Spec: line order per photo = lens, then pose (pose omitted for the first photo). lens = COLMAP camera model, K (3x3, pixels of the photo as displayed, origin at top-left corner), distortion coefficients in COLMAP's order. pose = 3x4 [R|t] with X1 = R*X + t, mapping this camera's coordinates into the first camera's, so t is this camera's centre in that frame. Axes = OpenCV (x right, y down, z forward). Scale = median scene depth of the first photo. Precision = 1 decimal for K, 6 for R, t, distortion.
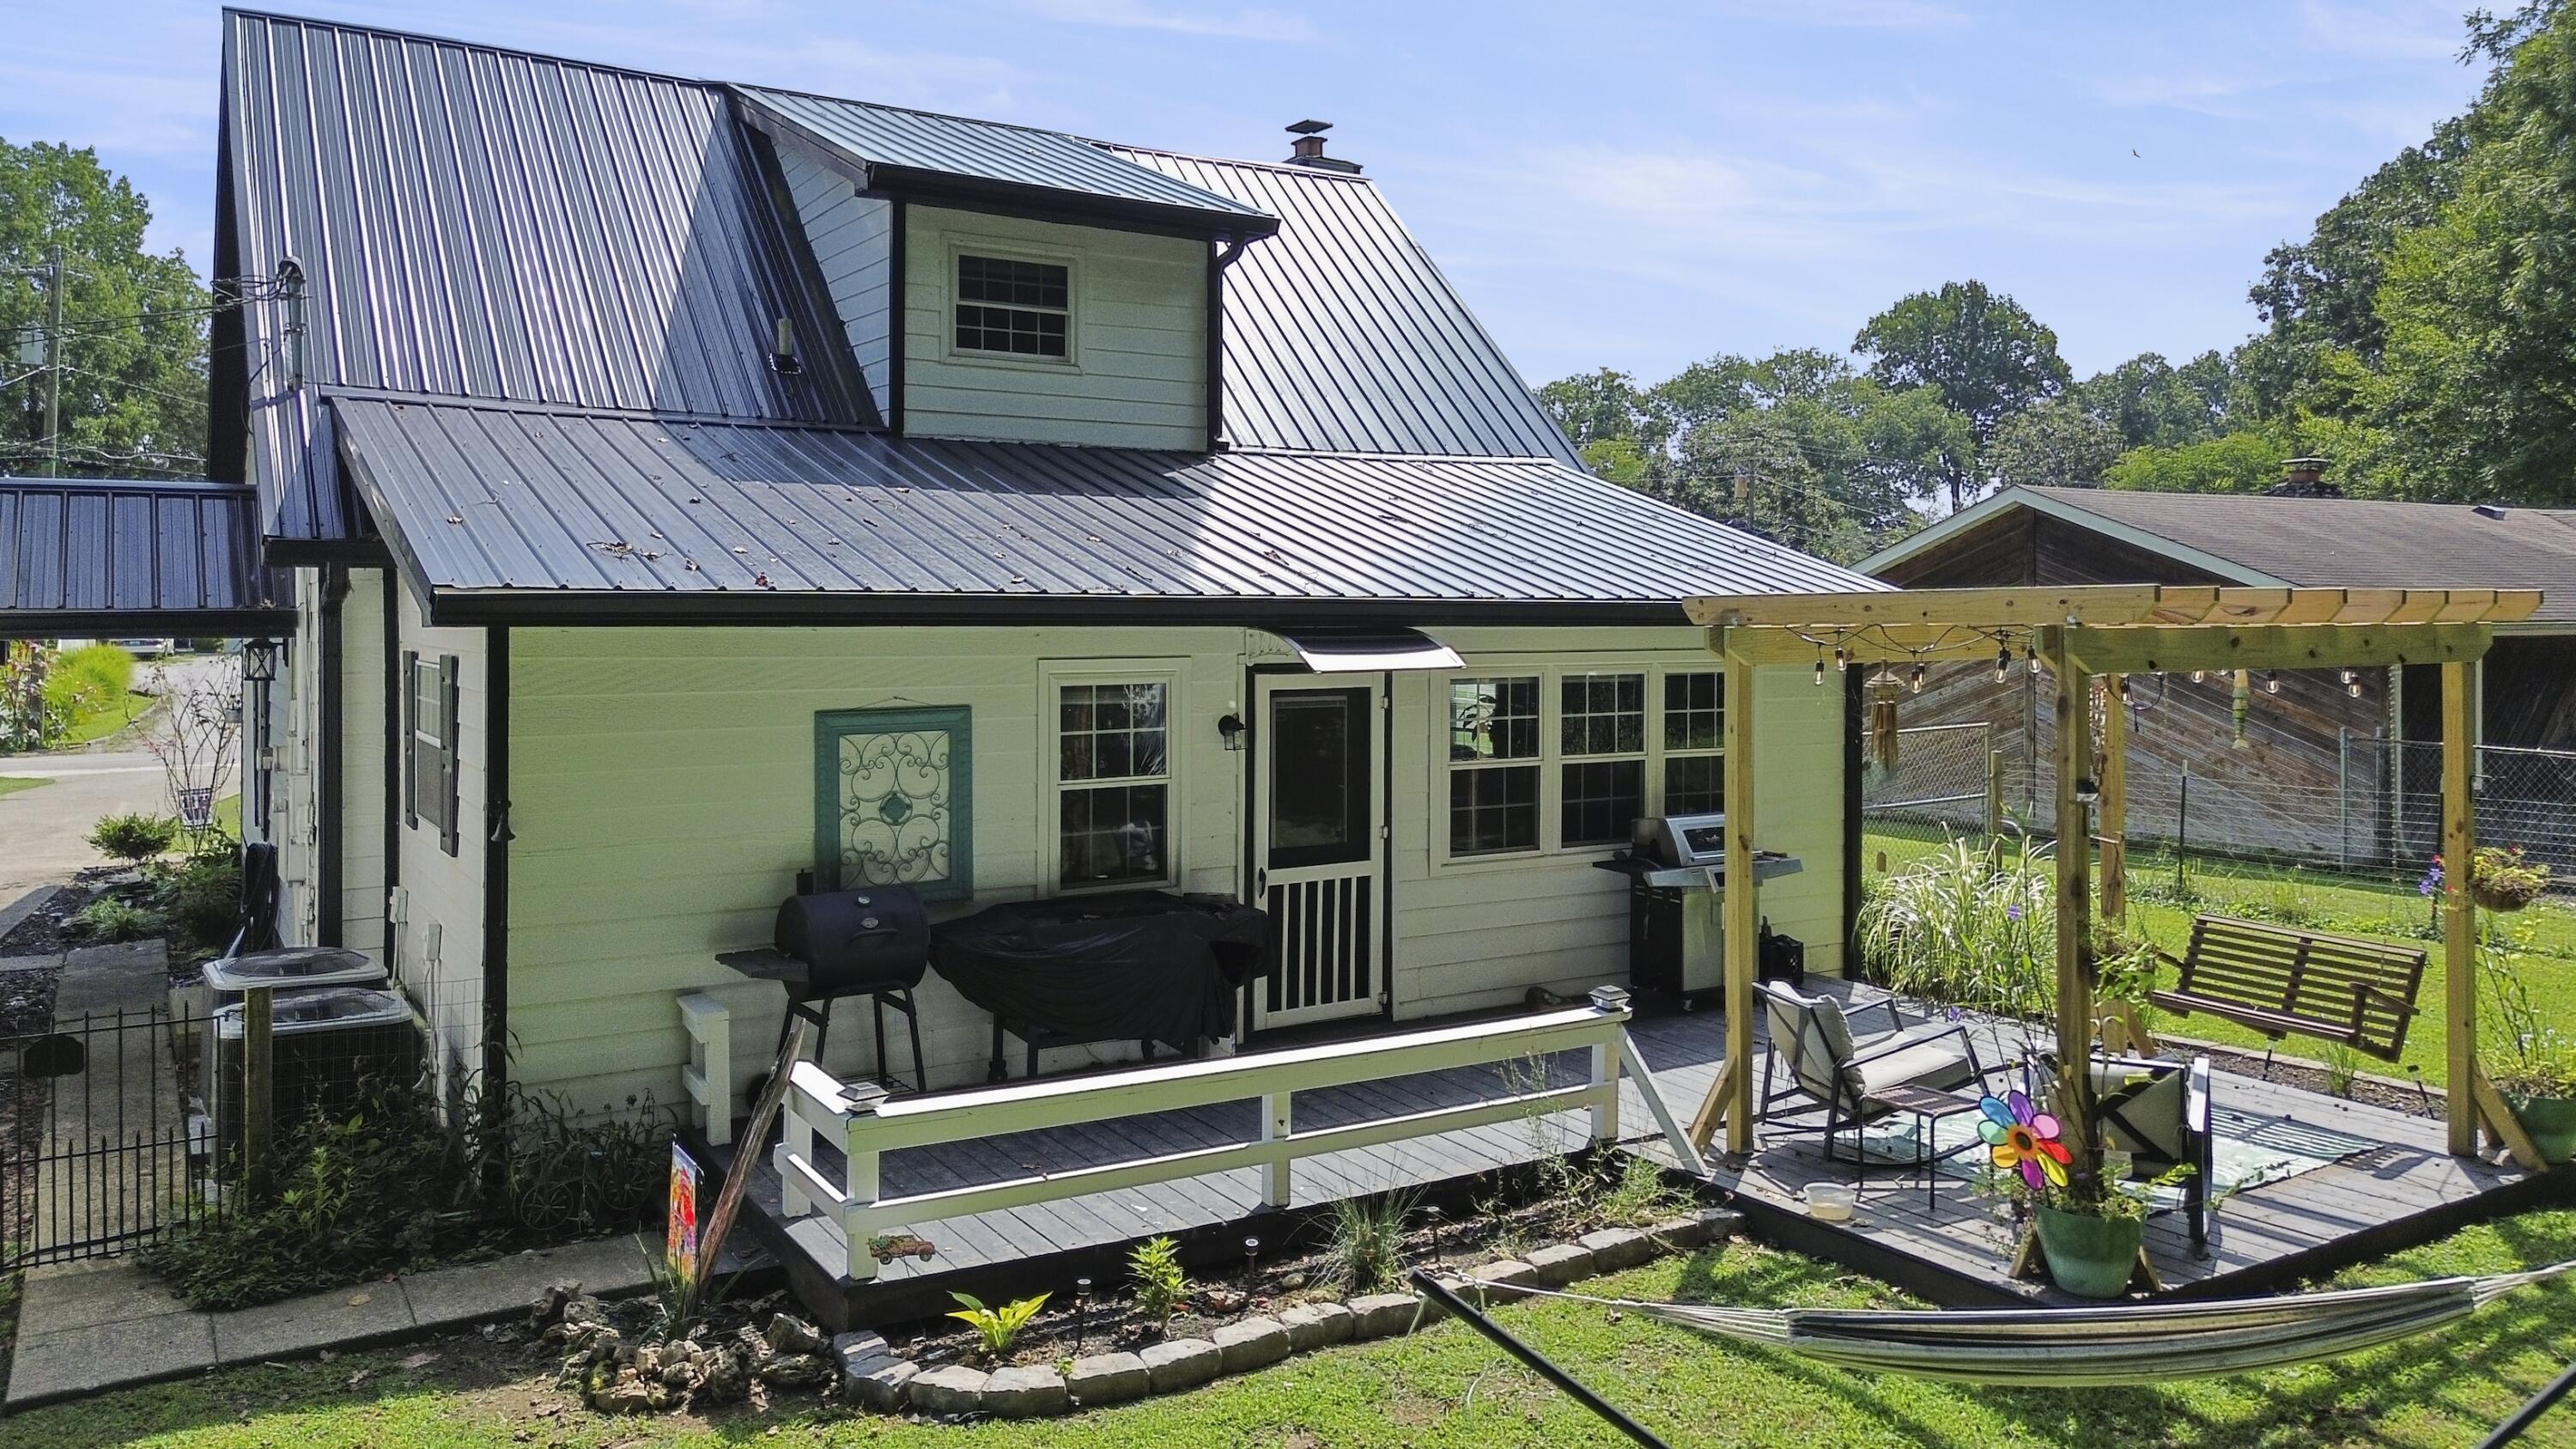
lens RADIAL K [[1834.7, 0, 1183.3], [0, 1834.7, 725.6], [0, 0, 1]] dist [0.074206, -0.059066]
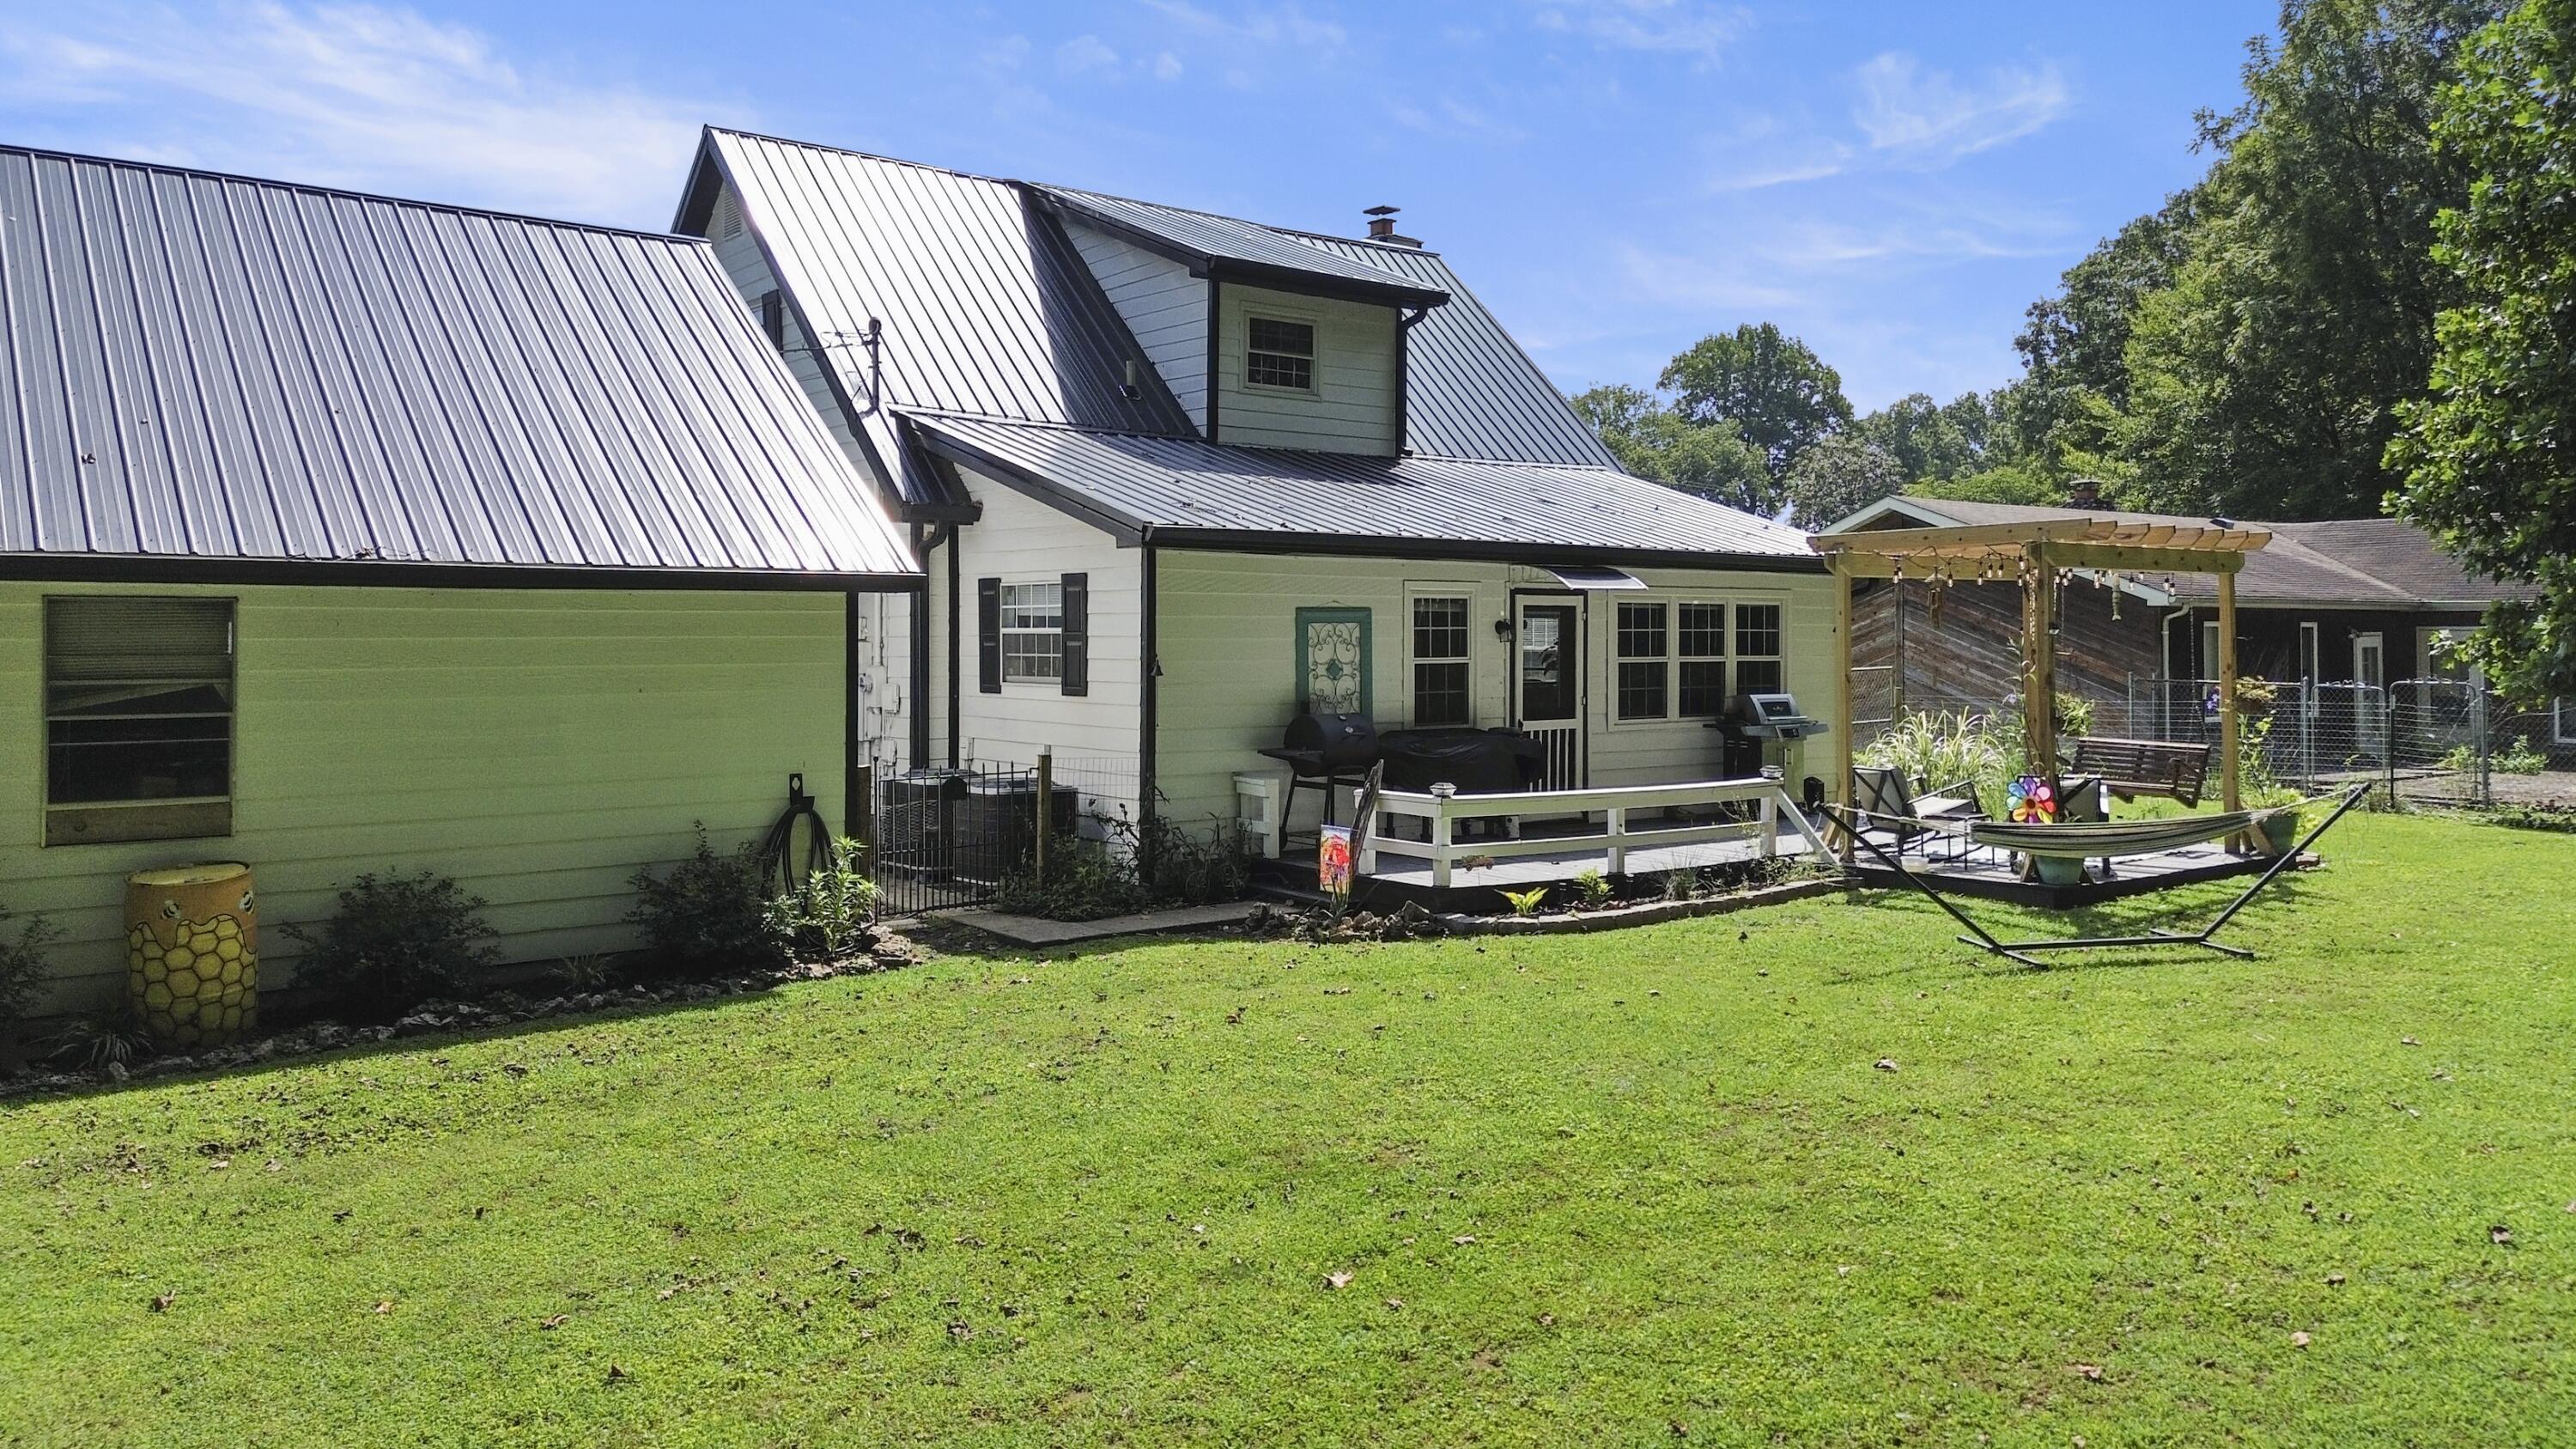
lens RADIAL K [[1799.3, 0, 1278.1], [0, 1799.3, 730.6], [0, 0, 1]] dist [0.091876, -0.091763]
pose [[0.990798, -0.010732, 0.134919, -0.266388], [0.011830, 0.999903, -0.007343, 0.069548], [-0.134827, 0.008872, 0.990829, -0.356123]]
